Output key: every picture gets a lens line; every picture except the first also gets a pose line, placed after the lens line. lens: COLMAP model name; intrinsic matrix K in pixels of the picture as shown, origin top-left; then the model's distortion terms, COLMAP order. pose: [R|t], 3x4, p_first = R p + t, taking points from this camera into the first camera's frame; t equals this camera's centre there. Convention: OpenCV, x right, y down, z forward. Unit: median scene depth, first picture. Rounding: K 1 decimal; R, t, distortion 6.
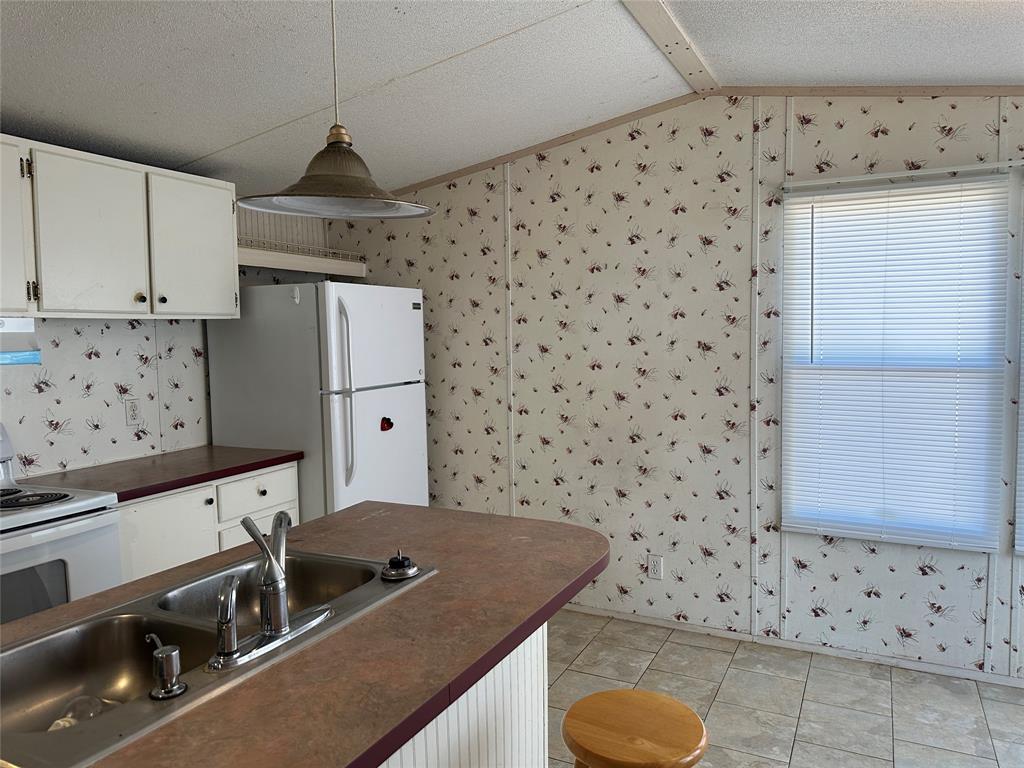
lens RADIAL K [[725.6, 0, 513.0], [0, 725.6, 386.7], [0, 0, 1]] dist [0.099124, -0.117904]
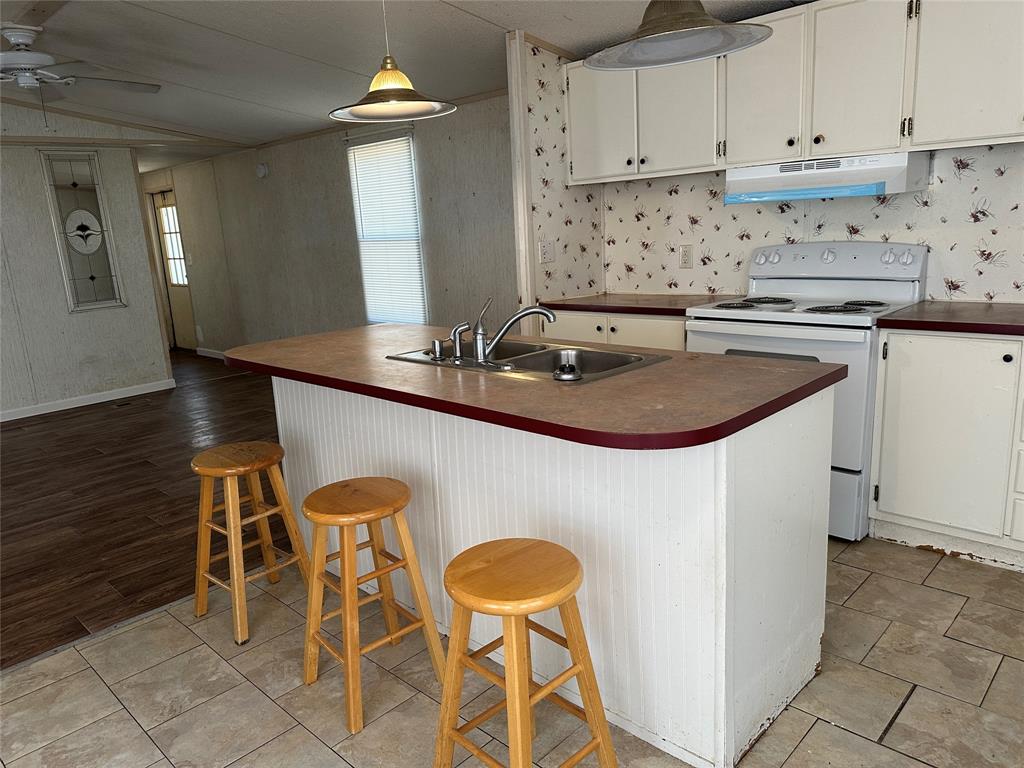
lens RADIAL K [[723.9, 0, 512.0], [0, 723.9, 384.0], [0, 0, 1]] dist [0.102221, -0.152830]
pose [[-0.291342, 0.239980, -0.926029, 0.632537], [-0.012679, 0.966969, 0.254579, -0.030086], [0.956535, 0.085911, -0.278676, 0.776079]]
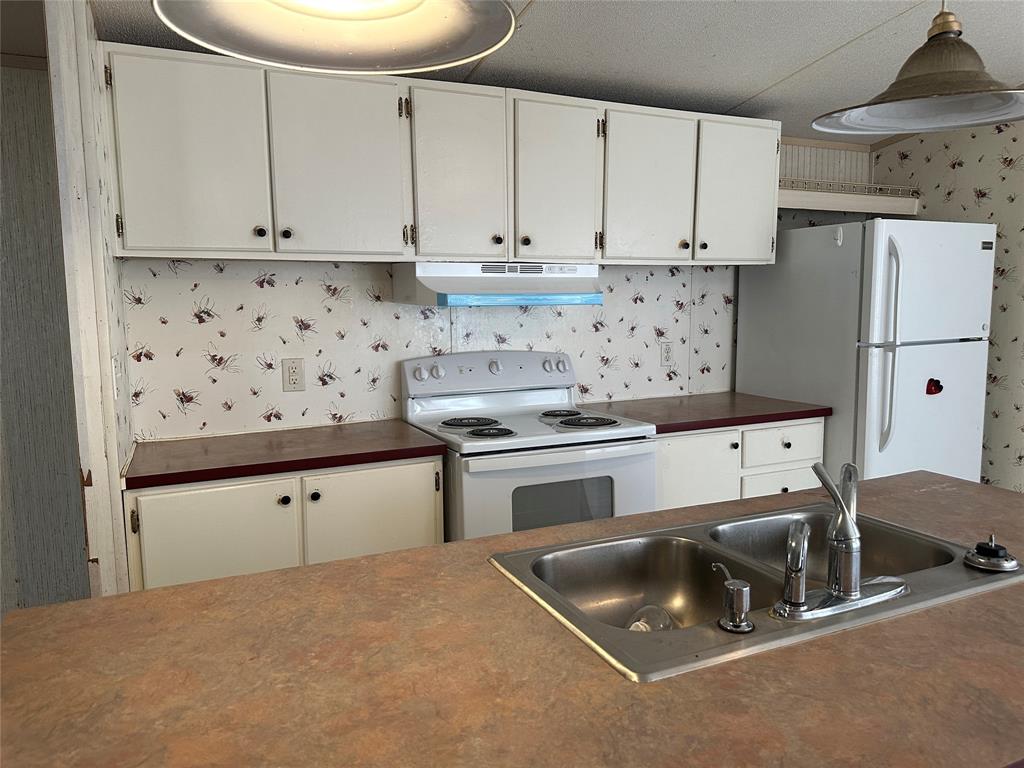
lens RADIAL K [[724.3, 0, 505.6], [0, 724.3, 384.6], [0, 0, 1]] dist [0.089544, -0.109800]
pose [[0.785909, 0.084965, -0.612477, -0.058866], [-0.051232, 0.996056, 0.072437, 0.017752], [0.616216, -0.025551, 0.787163, 0.026137]]
